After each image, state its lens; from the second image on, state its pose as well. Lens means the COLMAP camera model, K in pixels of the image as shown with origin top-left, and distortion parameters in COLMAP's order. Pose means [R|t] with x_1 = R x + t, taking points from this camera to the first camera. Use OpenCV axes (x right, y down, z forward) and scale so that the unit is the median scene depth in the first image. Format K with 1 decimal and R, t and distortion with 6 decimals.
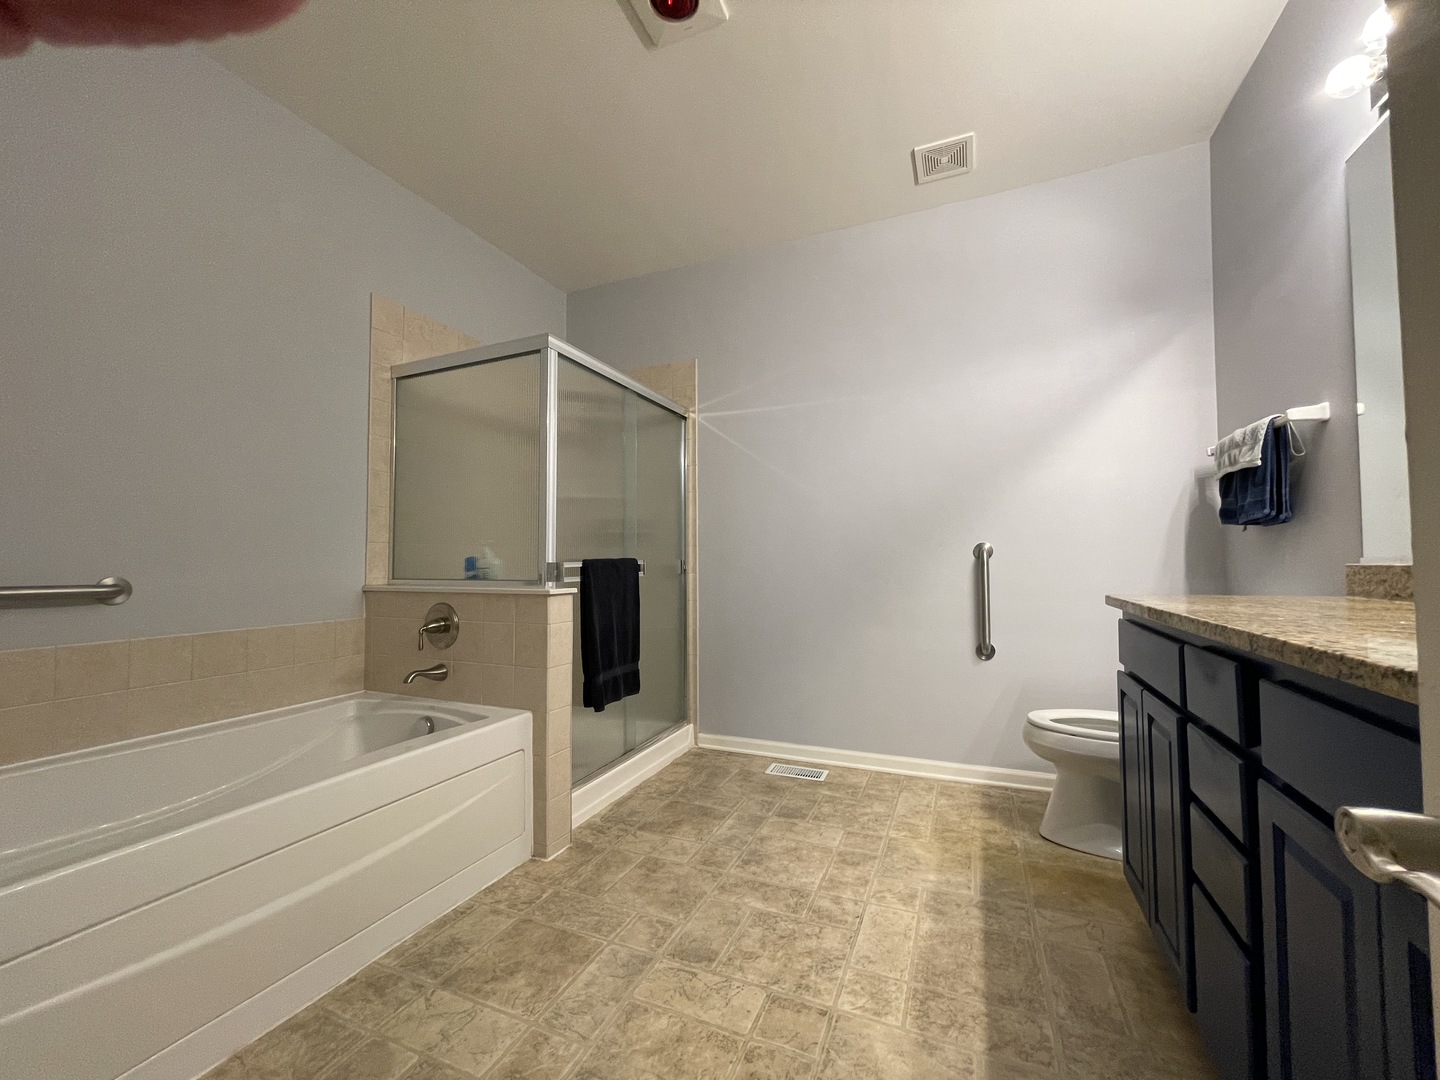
lens RADIAL K [[582.7, 0, 723.0], [0, 582.7, 540.2], [0, 0, 1]] dist [0.000153, 0.000039]
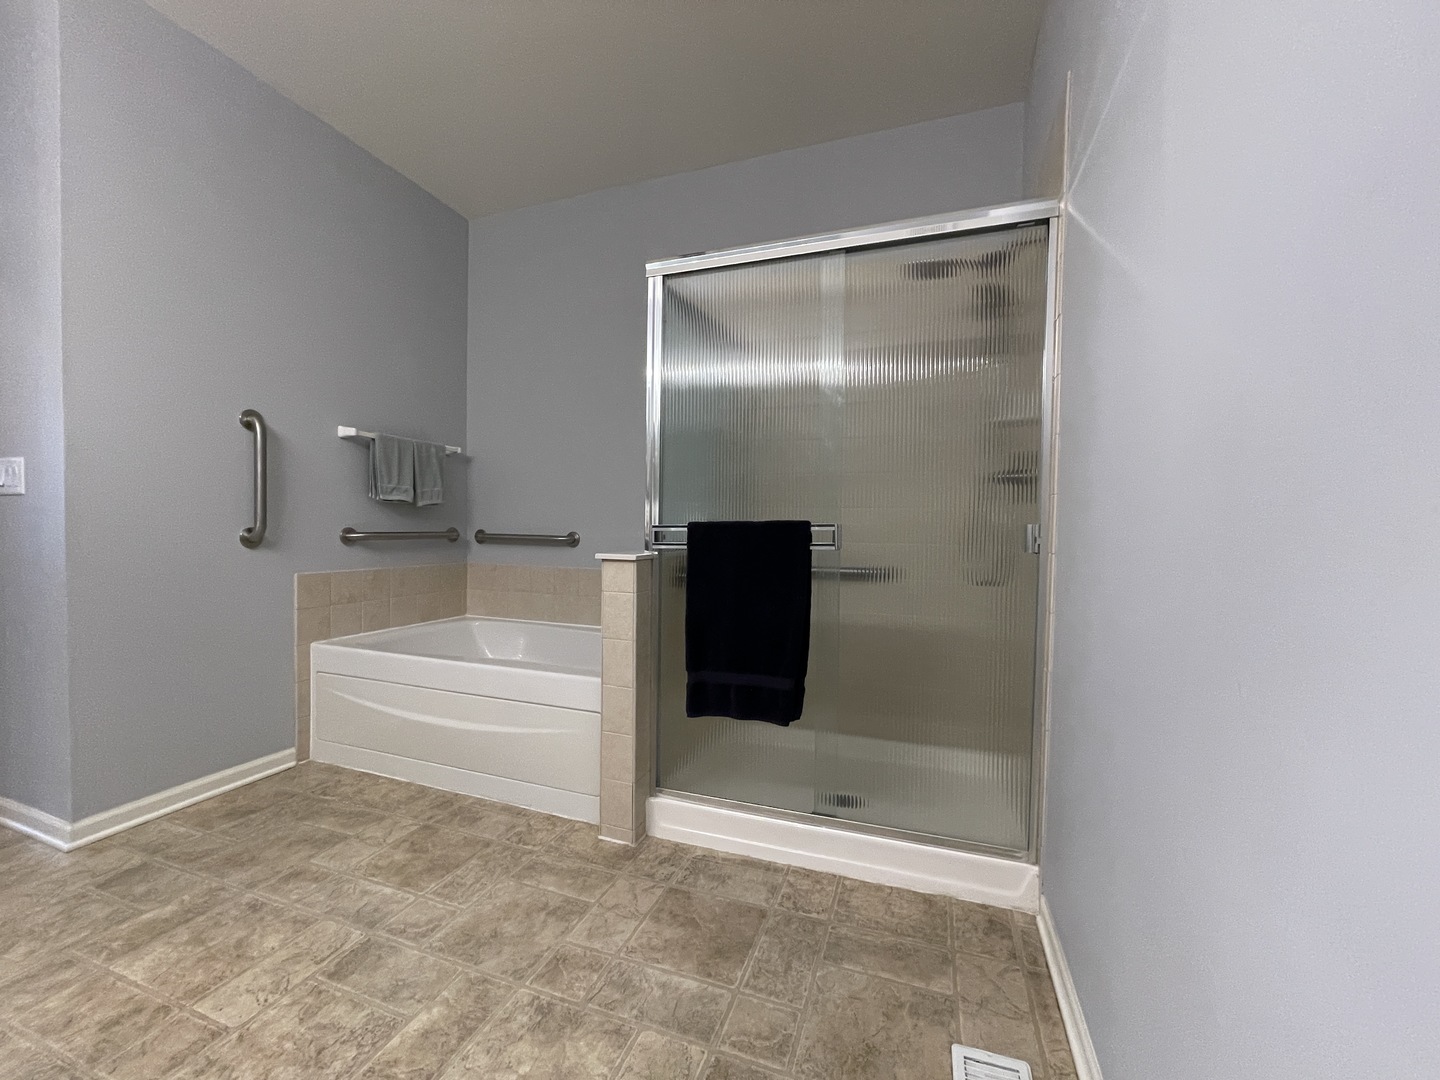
lens RADIAL K [[582.7, 0, 719.8], [0, 582.7, 541.1], [0, 0, 1]] dist [0.000153, 0.000039]
pose [[0.054358, 0.029824, -0.998076, 0.793979], [0.025045, 0.999199, 0.031221, 0.050702], [0.998207, -0.026694, 0.053567, 1.419719]]
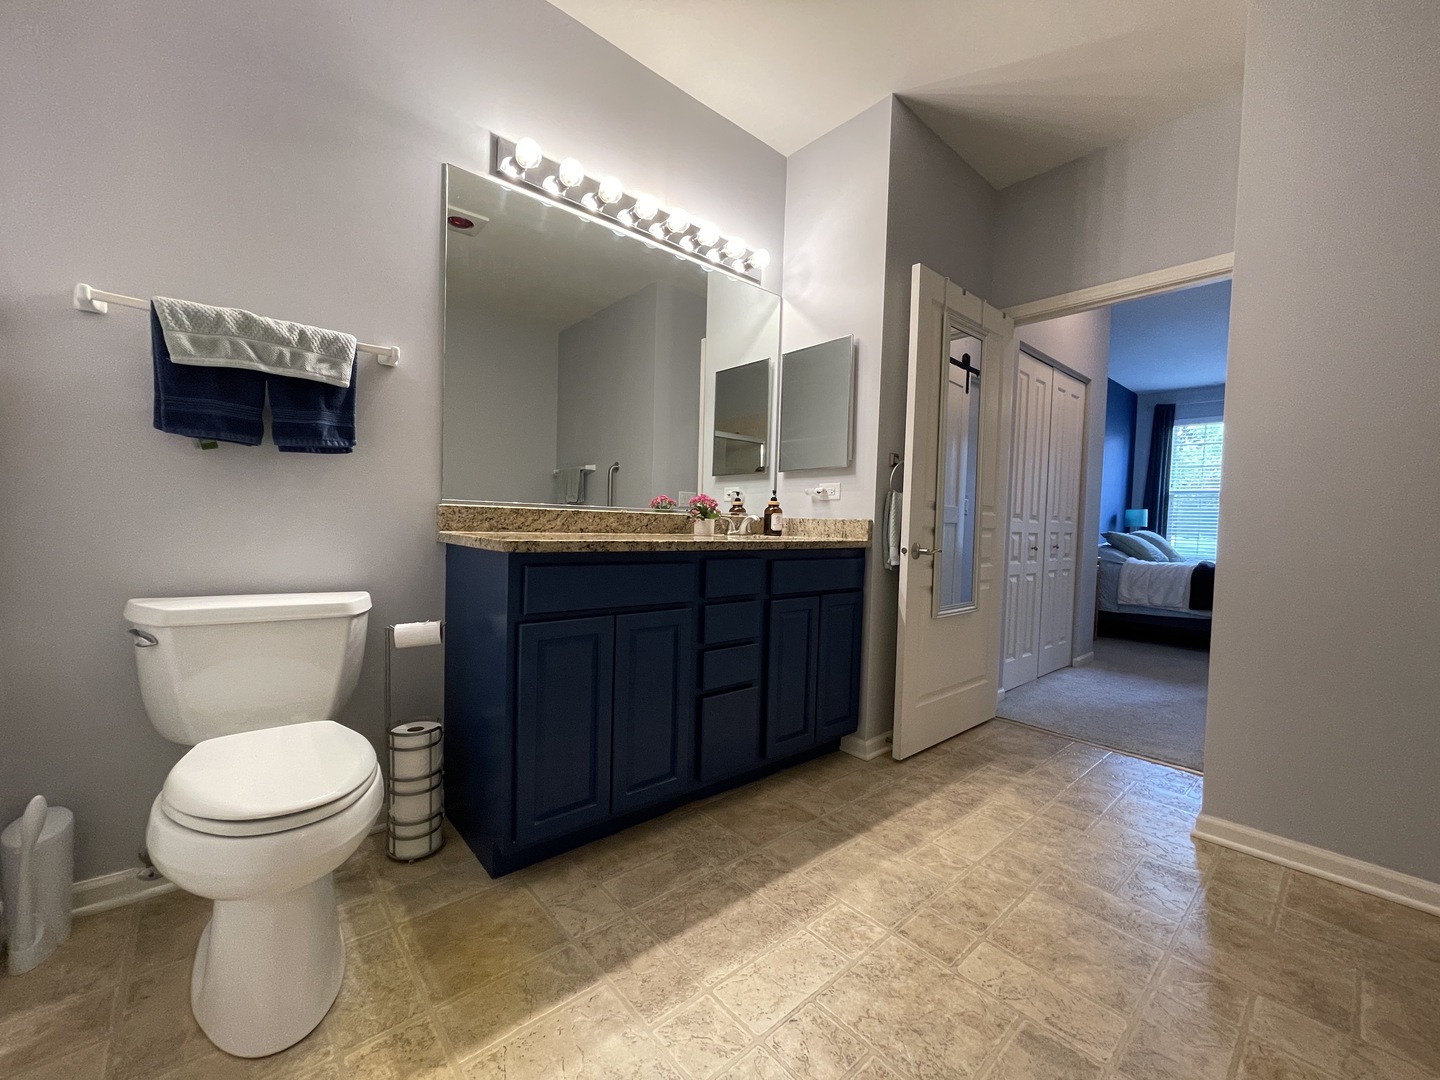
lens RADIAL K [[582.7, 0, 721.3], [0, 582.7, 509.9], [0, 0, 1]] dist [0.000153, 0.000039]
pose [[-0.903569, -0.012235, 0.428269, 0.020736], [-0.040406, 0.997570, -0.056750, 0.090024], [-0.426534, -0.068582, -0.901868, 1.739466]]
